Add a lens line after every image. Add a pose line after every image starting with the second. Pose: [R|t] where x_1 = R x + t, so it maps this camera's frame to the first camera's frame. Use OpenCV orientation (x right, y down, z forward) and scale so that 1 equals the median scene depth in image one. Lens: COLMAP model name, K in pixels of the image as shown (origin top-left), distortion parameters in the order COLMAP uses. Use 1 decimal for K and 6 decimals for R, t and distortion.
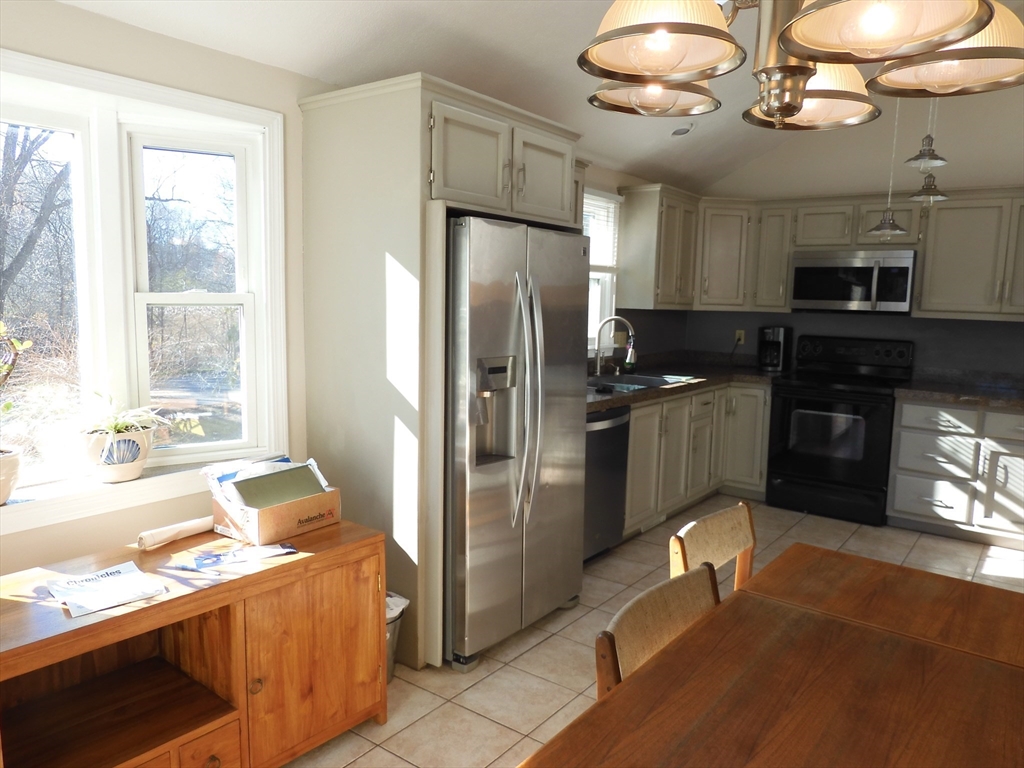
lens RADIAL K [[737.1, 0, 508.4], [0, 737.1, 372.6], [0, 0, 1]] dist [-0.001347, 0.000956]
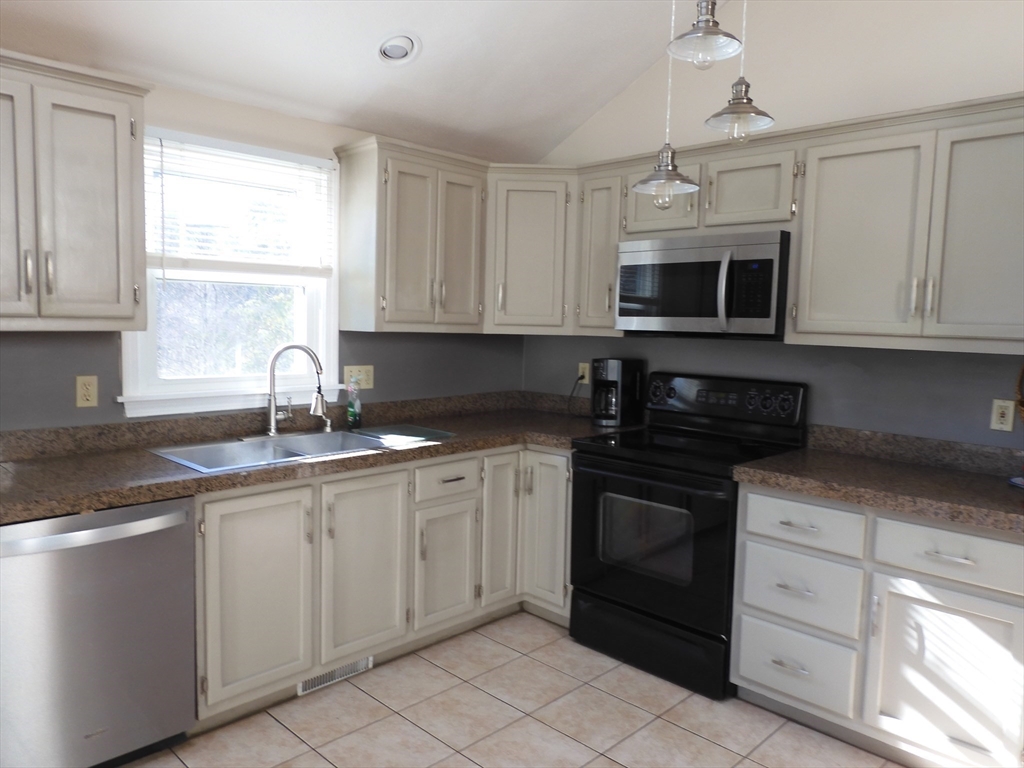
lens RADIAL K [[737.1, 0, 505.0], [0, 737.1, 377.5], [0, 0, 1]] dist [-0.001347, 0.000956]
pose [[0.991536, 0.006000, -0.129695, 0.664007], [-0.009999, 0.999494, -0.030211, -0.046150], [0.129448, 0.031253, 0.991094, 0.632044]]
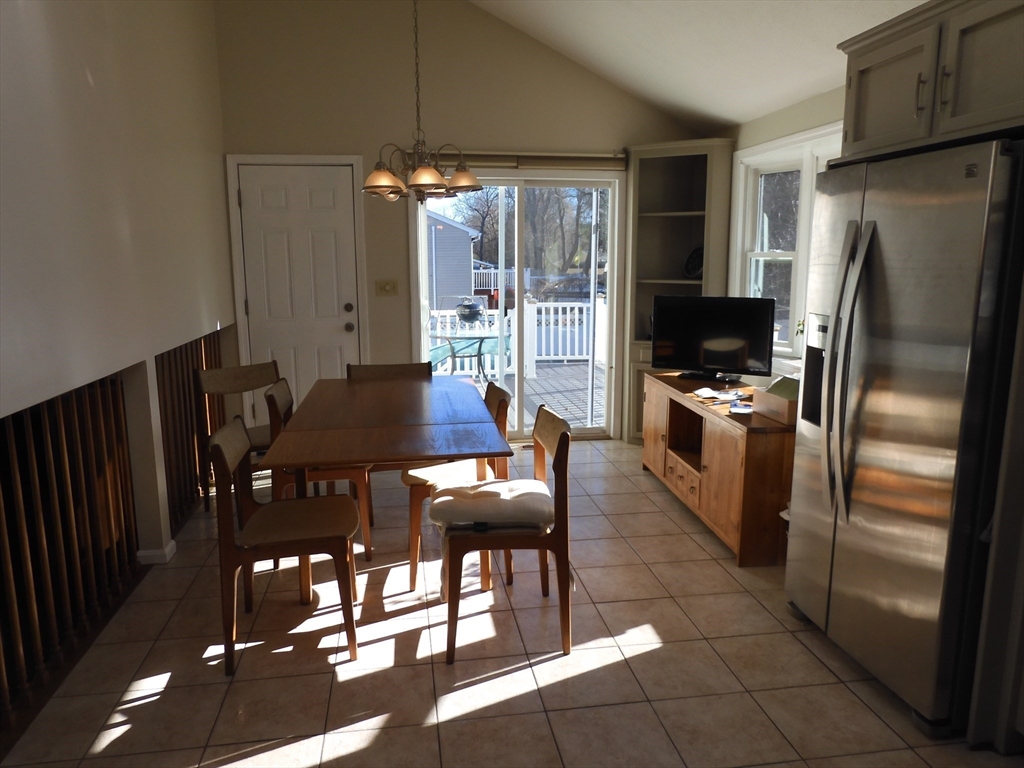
lens RADIAL K [[737.1, 0, 511.7], [0, 737.1, 386.5], [0, 0, 1]] dist [-0.001347, 0.000956]
pose [[-0.695087, 0.100968, -0.711800, 0.896204], [-0.095875, 0.968226, 0.230966, -0.106313], [0.712504, 0.228786, -0.663321, 1.284514]]
